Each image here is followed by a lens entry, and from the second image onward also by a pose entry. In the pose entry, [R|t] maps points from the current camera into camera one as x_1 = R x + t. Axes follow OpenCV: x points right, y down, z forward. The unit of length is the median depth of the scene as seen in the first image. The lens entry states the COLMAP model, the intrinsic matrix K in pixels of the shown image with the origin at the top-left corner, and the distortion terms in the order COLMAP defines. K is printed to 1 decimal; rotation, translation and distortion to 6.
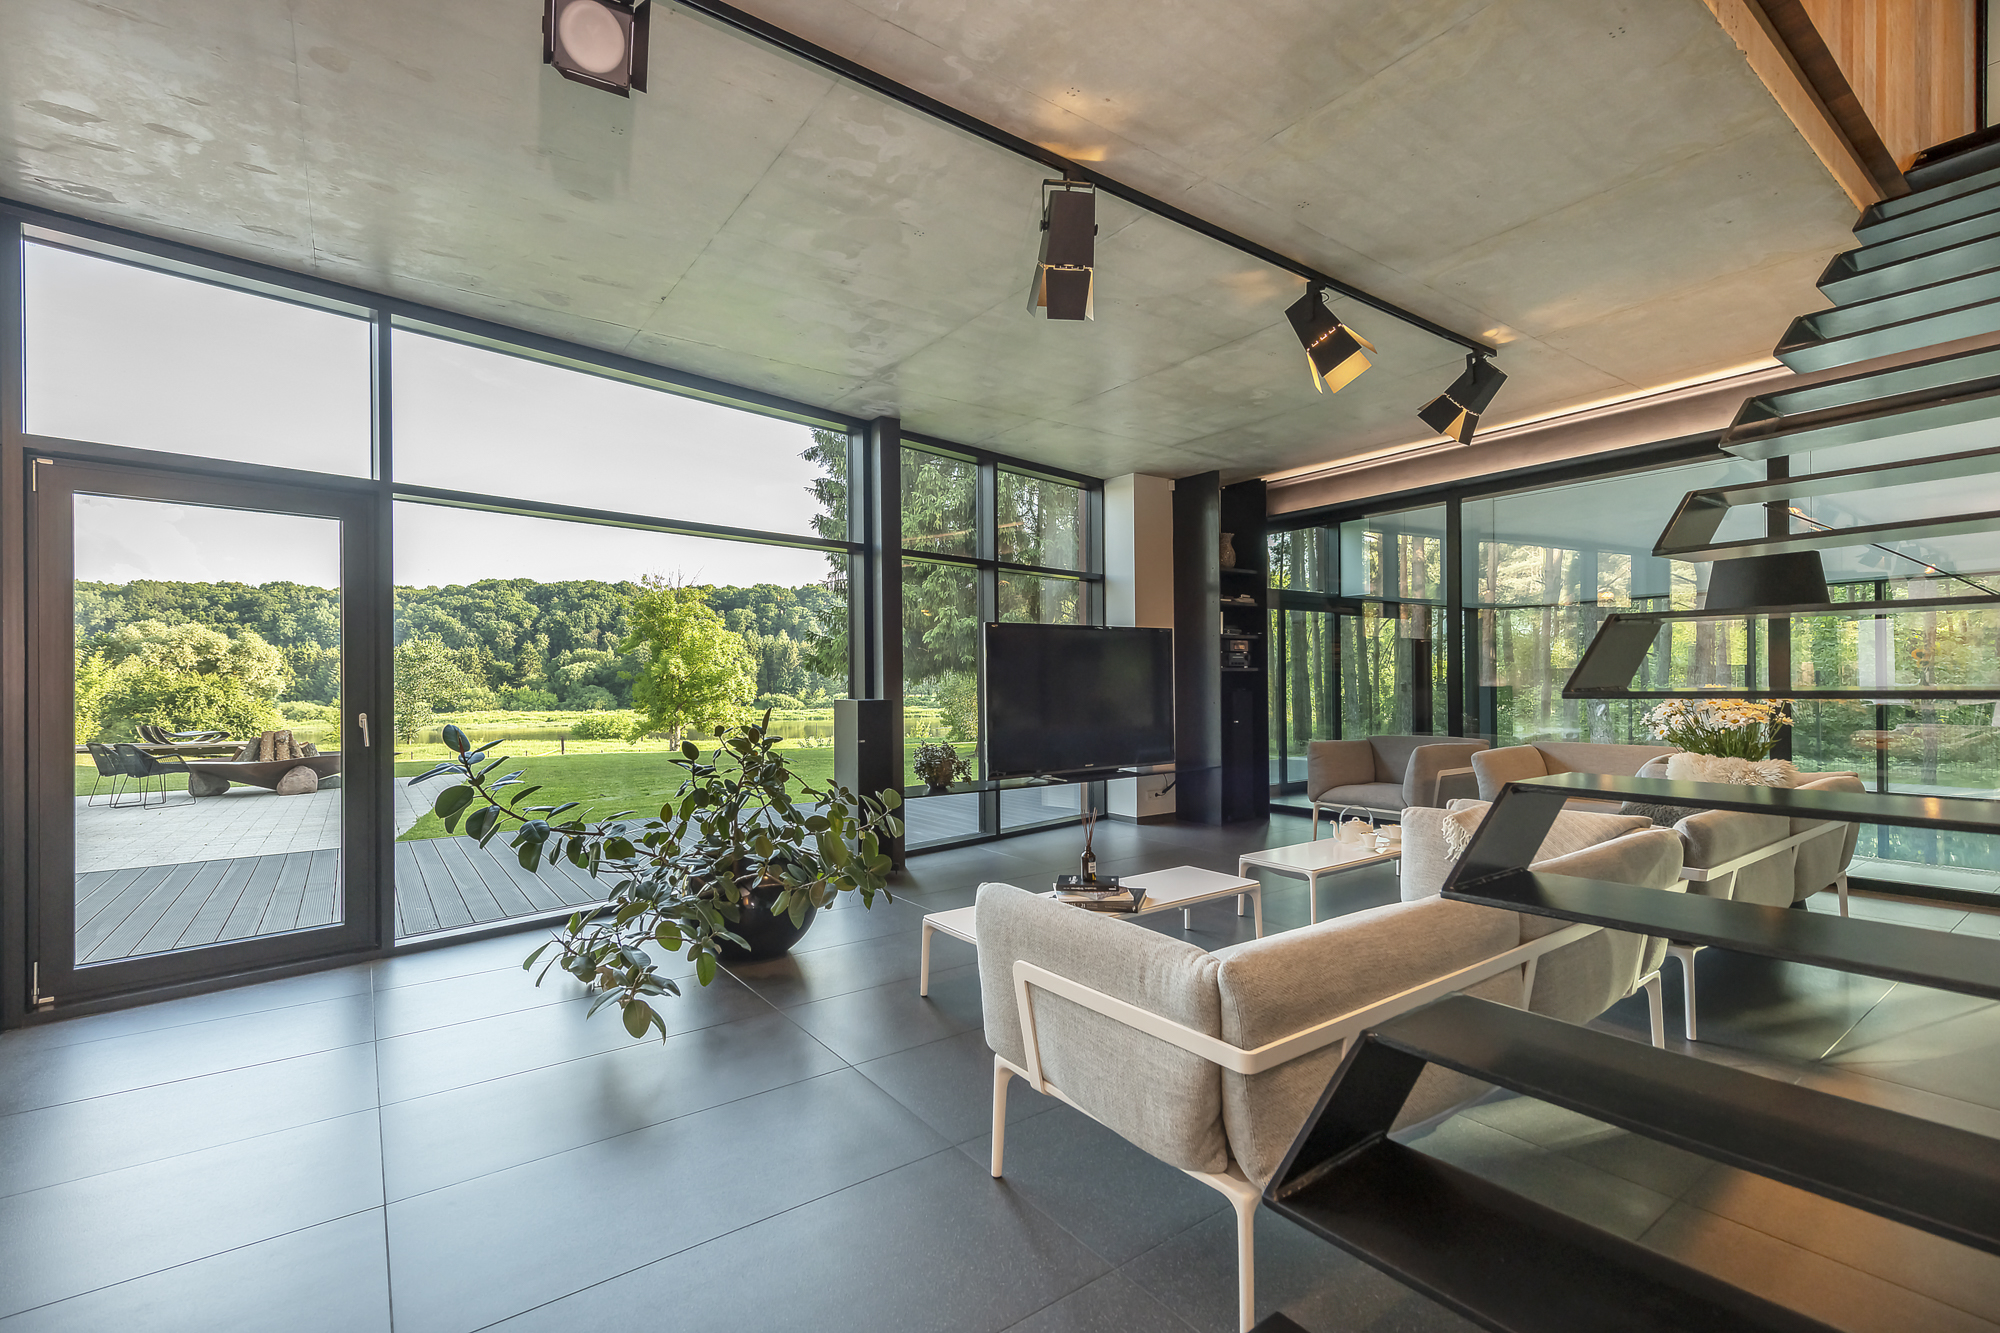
lens RADIAL K [[897.2, 0, 1006.9], [0, 897.2, 674.1], [0, 0, 1]] dist [0.000570, 0.000042]
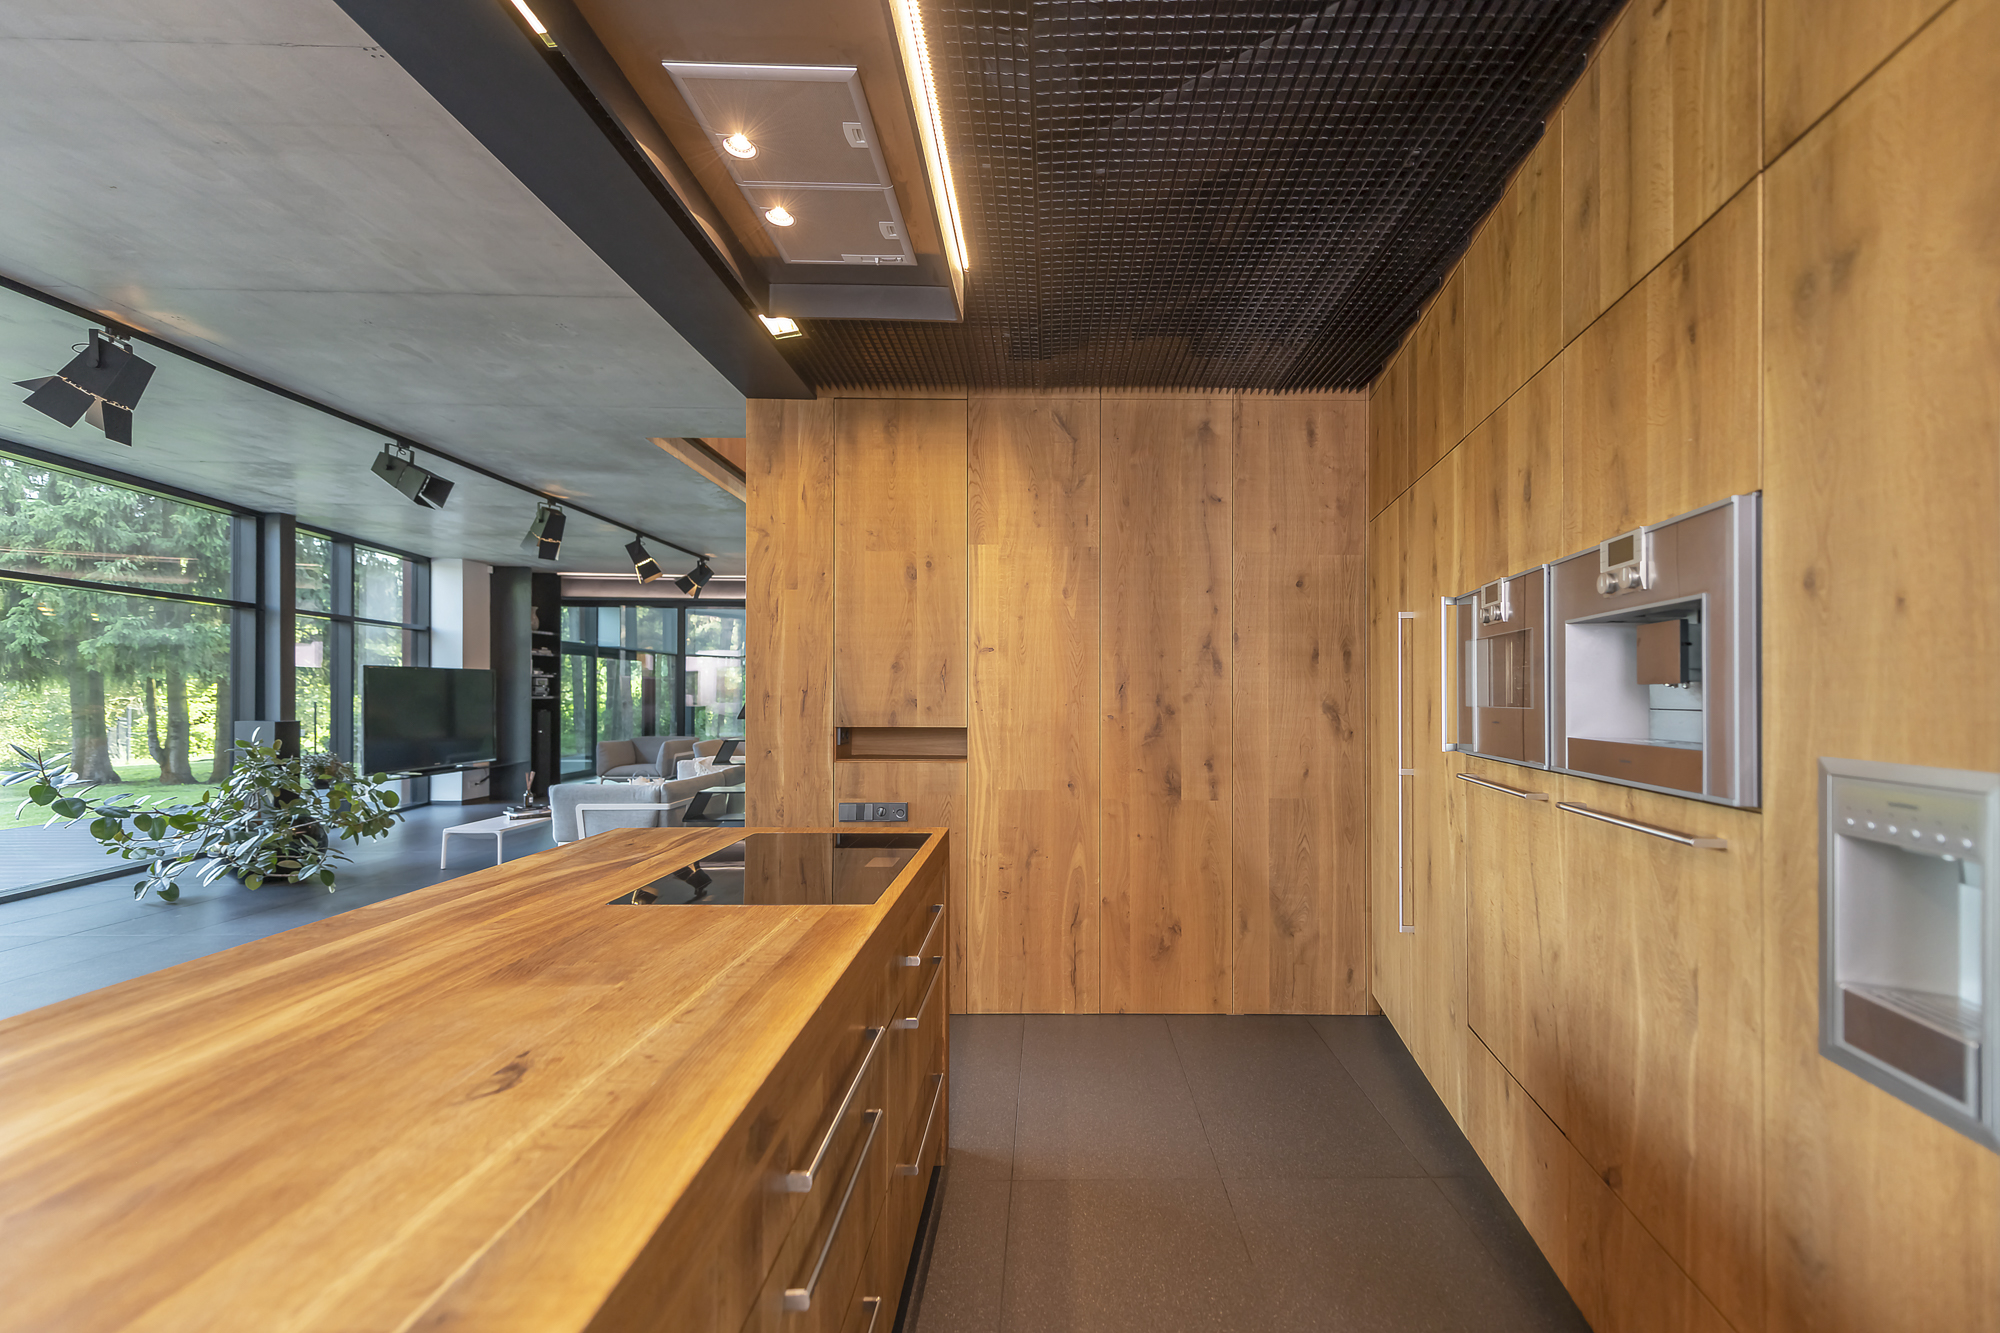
lens RADIAL K [[775.9, 0, 1040.4], [0, 775.9, 691.5], [0, 0, 1]] dist [0.002486, 0.000179]
pose [[0.595805, 0.011822, 0.803042, -0.299708], [-0.014684, 0.999885, -0.003825, -0.023102], [-0.802995, -0.009513, 0.595910, -0.475605]]
